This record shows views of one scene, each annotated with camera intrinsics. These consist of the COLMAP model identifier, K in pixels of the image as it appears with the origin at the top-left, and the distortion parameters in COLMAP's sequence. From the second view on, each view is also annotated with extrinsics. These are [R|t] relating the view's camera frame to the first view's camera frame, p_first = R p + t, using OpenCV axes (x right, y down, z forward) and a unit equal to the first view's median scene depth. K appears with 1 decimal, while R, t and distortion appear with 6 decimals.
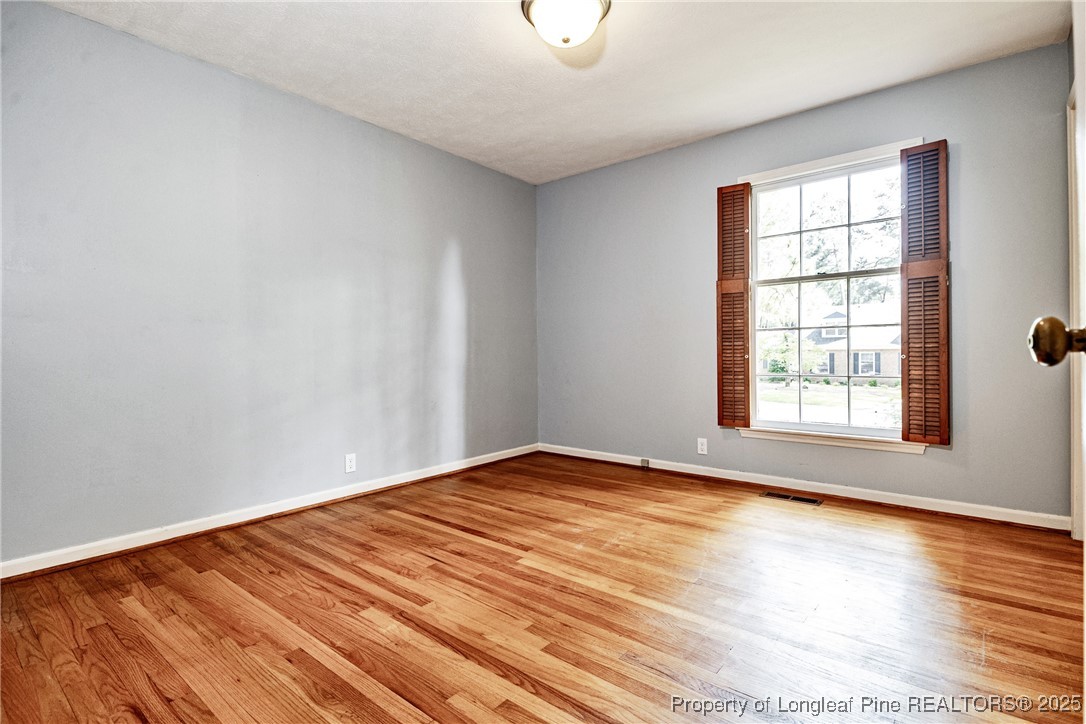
lens RADIAL K [[523.6, 0, 542.7], [0, 523.6, 356.9], [0, 0, 1]] dist [0.002672, -0.000021]
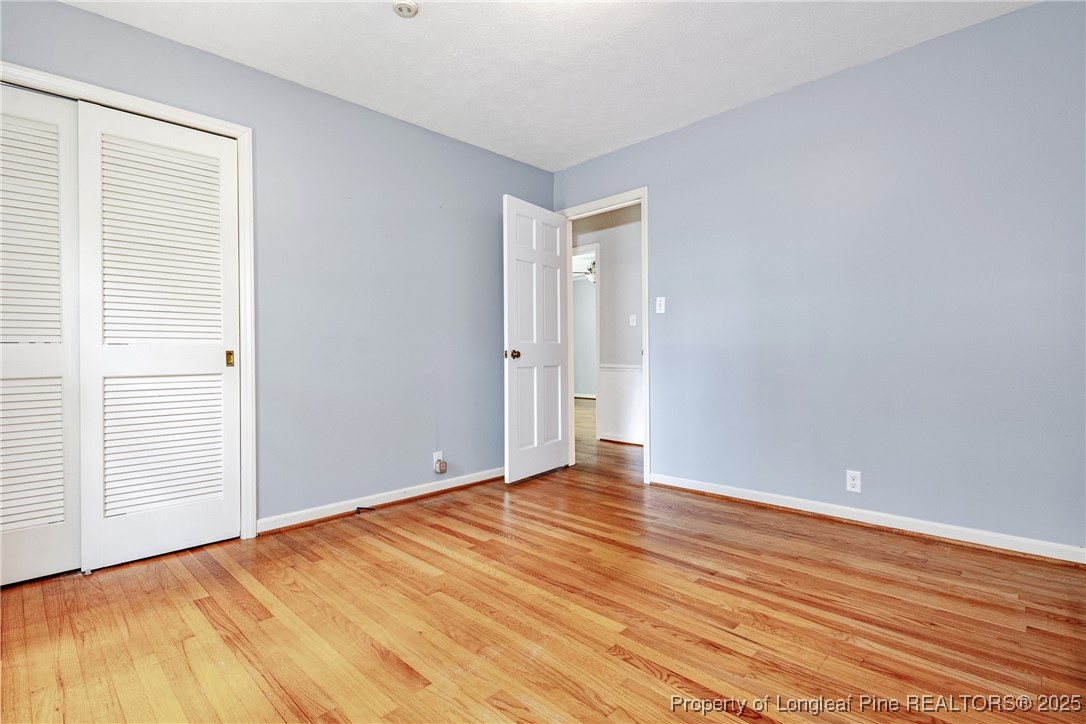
lens RADIAL K [[523.6, 0, 543.1], [0, 523.6, 358.1], [0, 0, 1]] dist [0.002672, -0.000021]
pose [[-0.996134, 0.014812, 0.086588, 0.000061], [0.016185, 0.999754, 0.015184, -0.019051], [-0.086341, 0.016526, -0.996129, 1.963509]]
